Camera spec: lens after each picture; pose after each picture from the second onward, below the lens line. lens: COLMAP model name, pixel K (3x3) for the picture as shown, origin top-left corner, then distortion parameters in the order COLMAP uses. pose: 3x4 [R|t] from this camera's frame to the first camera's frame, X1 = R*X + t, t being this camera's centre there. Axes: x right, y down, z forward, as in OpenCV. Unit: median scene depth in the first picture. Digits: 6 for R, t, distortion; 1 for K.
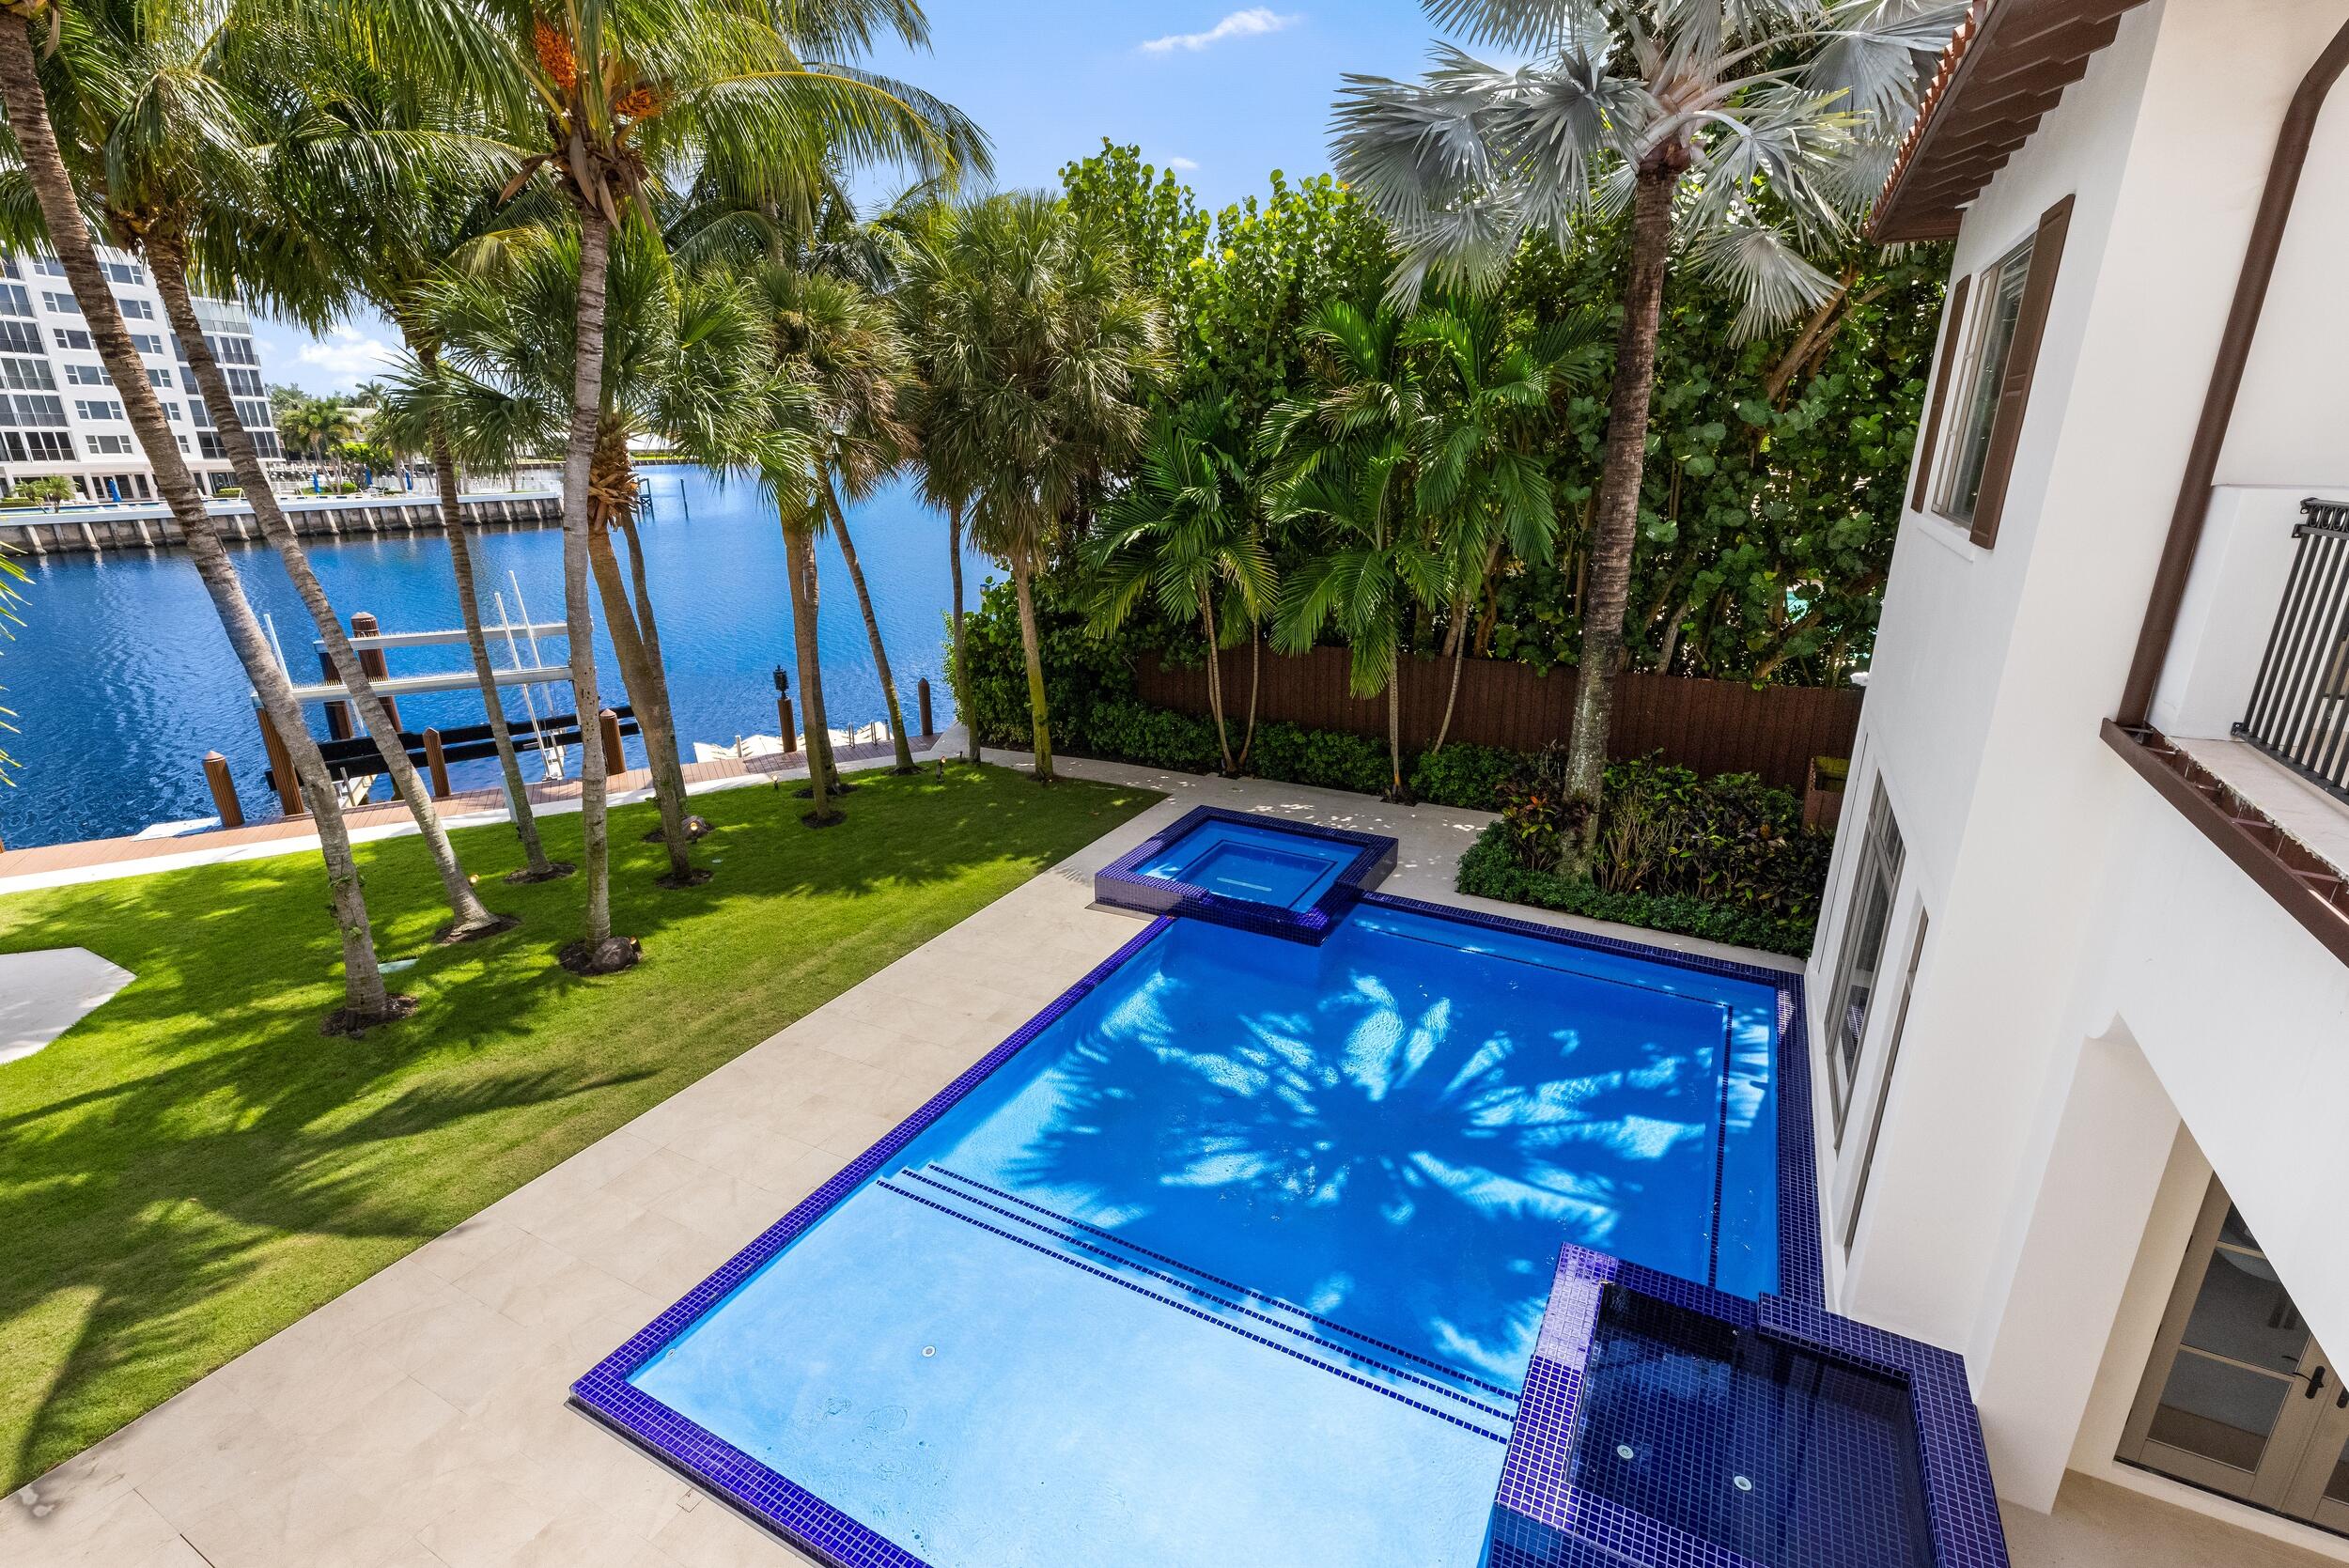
lens RADIAL K [[1054.4, 0, 1174.5], [0, 1054.4, 784.0], [0, 0, 1]] dist [0.006838, -0.000069]
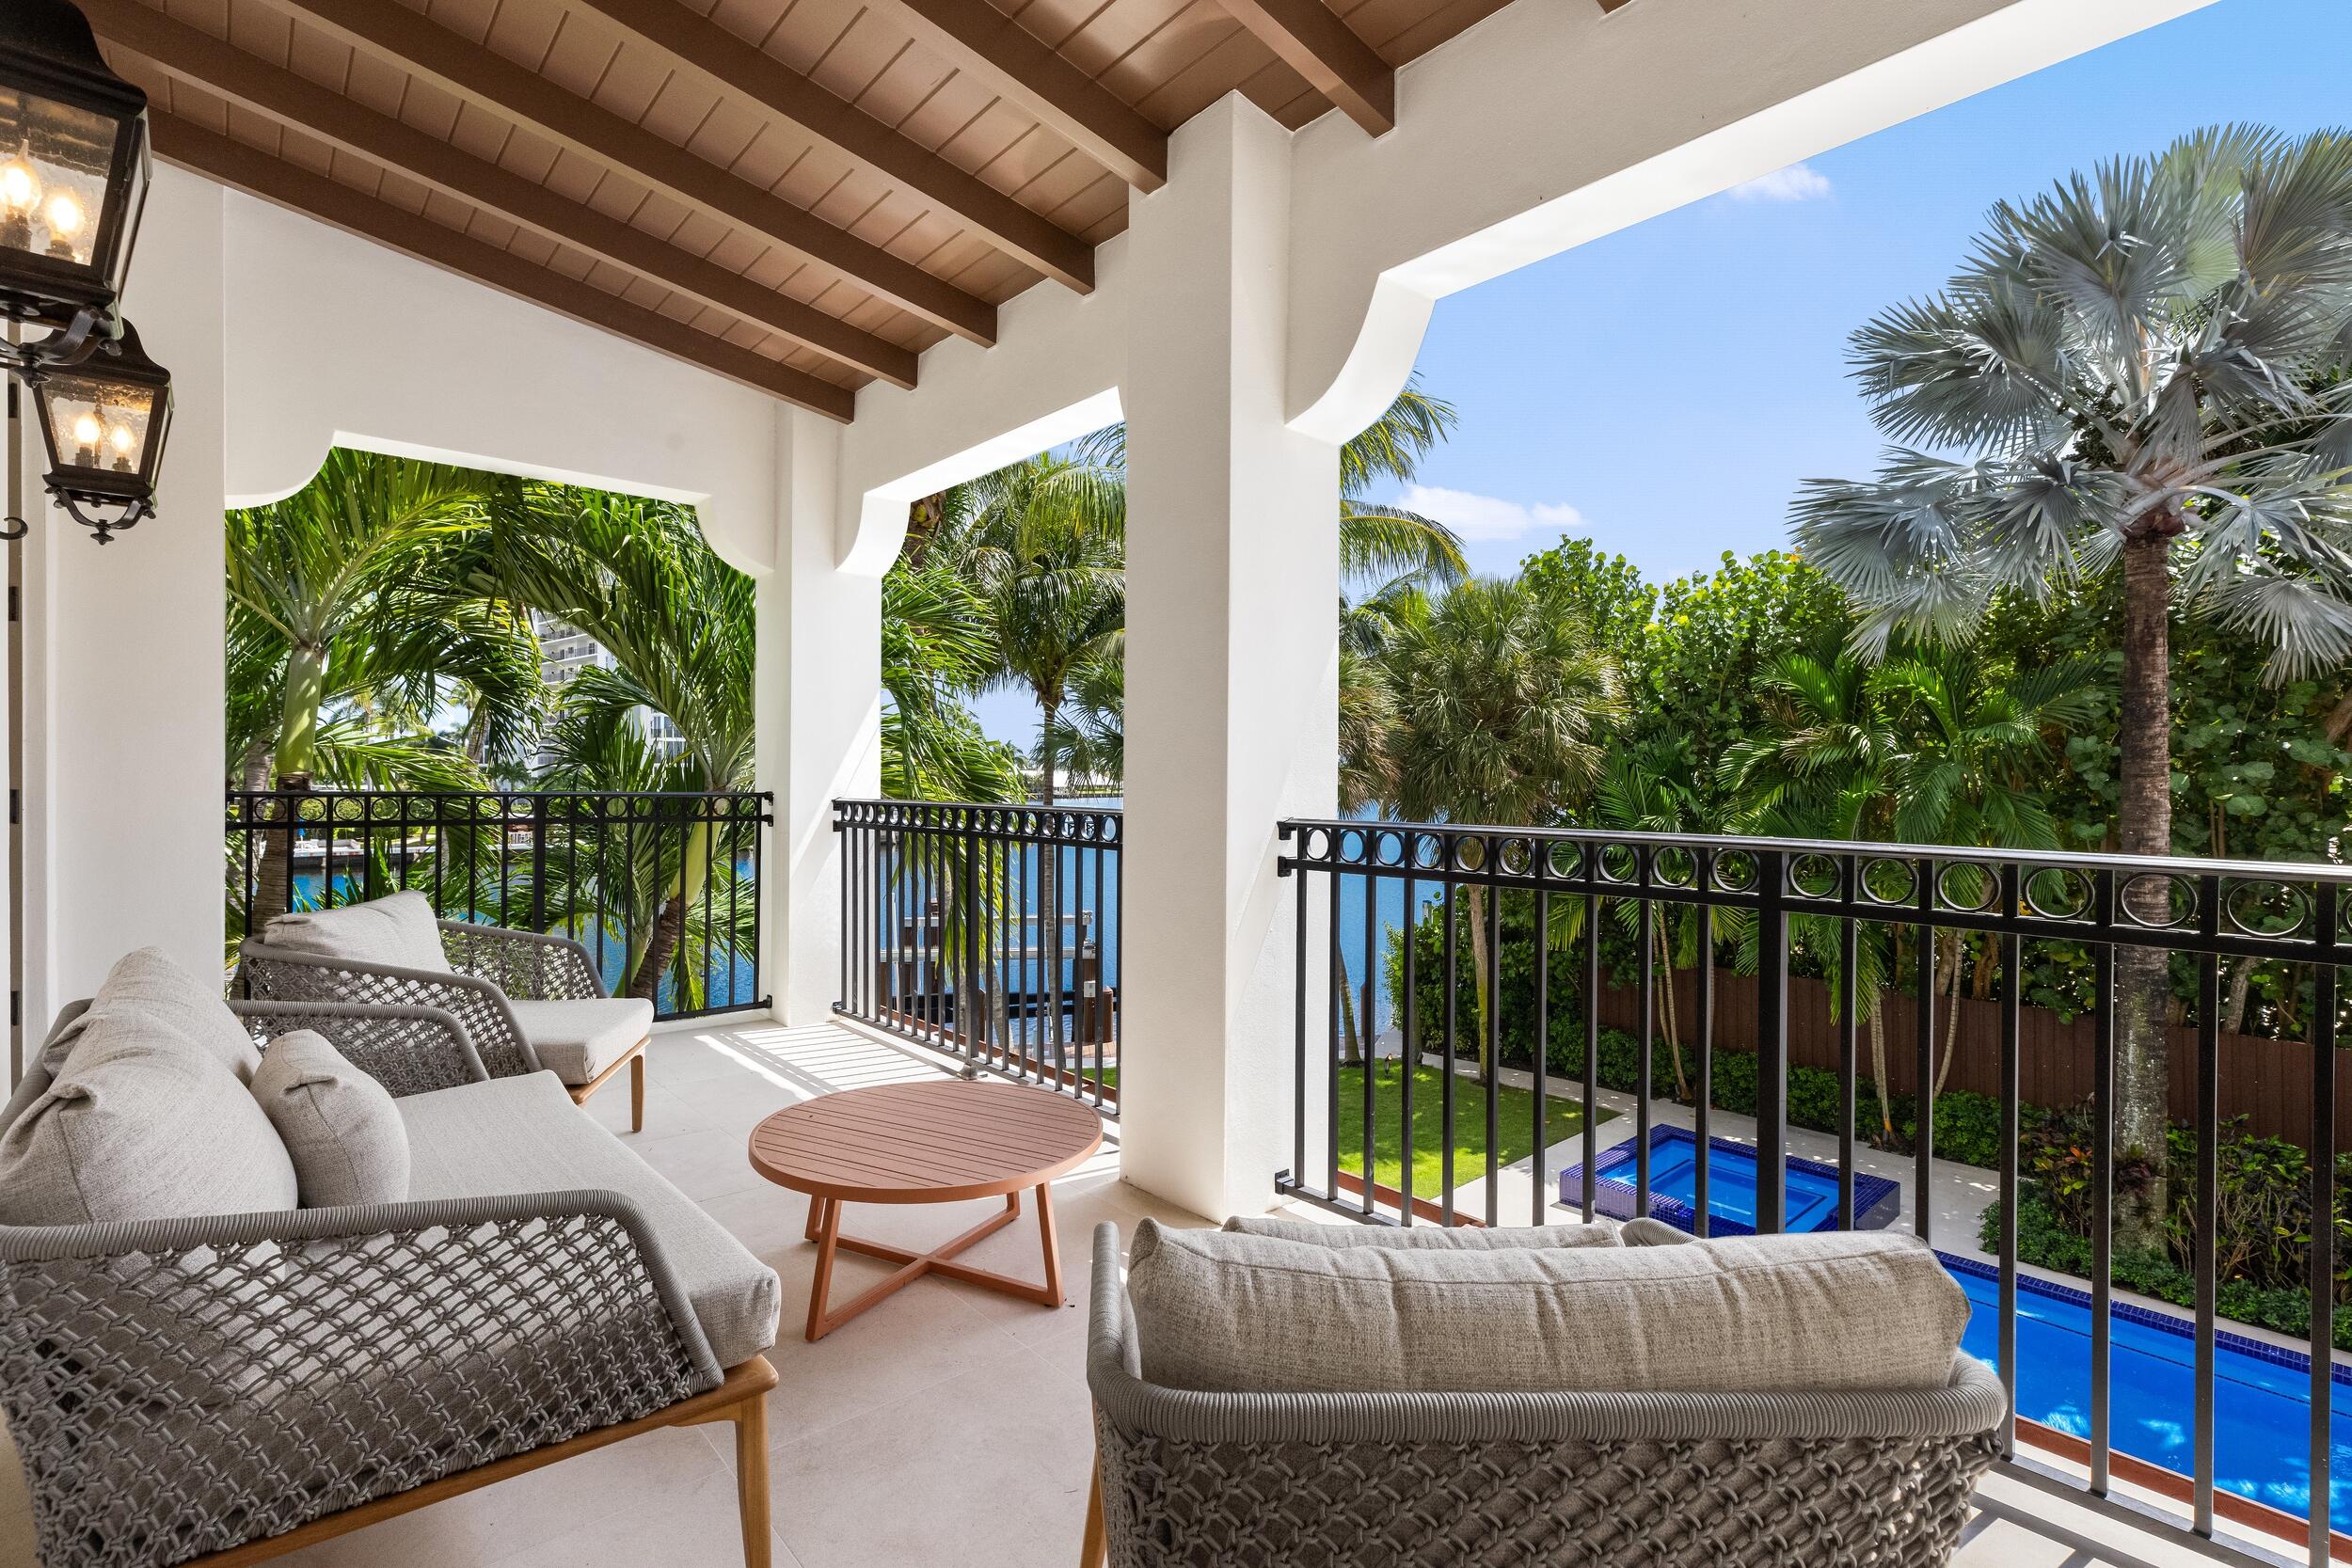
lens RADIAL K [[1074.7, 0, 1178.6], [0, 1074.7, 789.0], [0, 0, 1]] dist [0.004510, -0.000039]
pose [[0.942222, 0.013582, -0.334713, -0.072179], [-0.114704, 0.951858, -0.284268, 0.063531], [0.314739, 0.306237, 0.898420, -0.156344]]
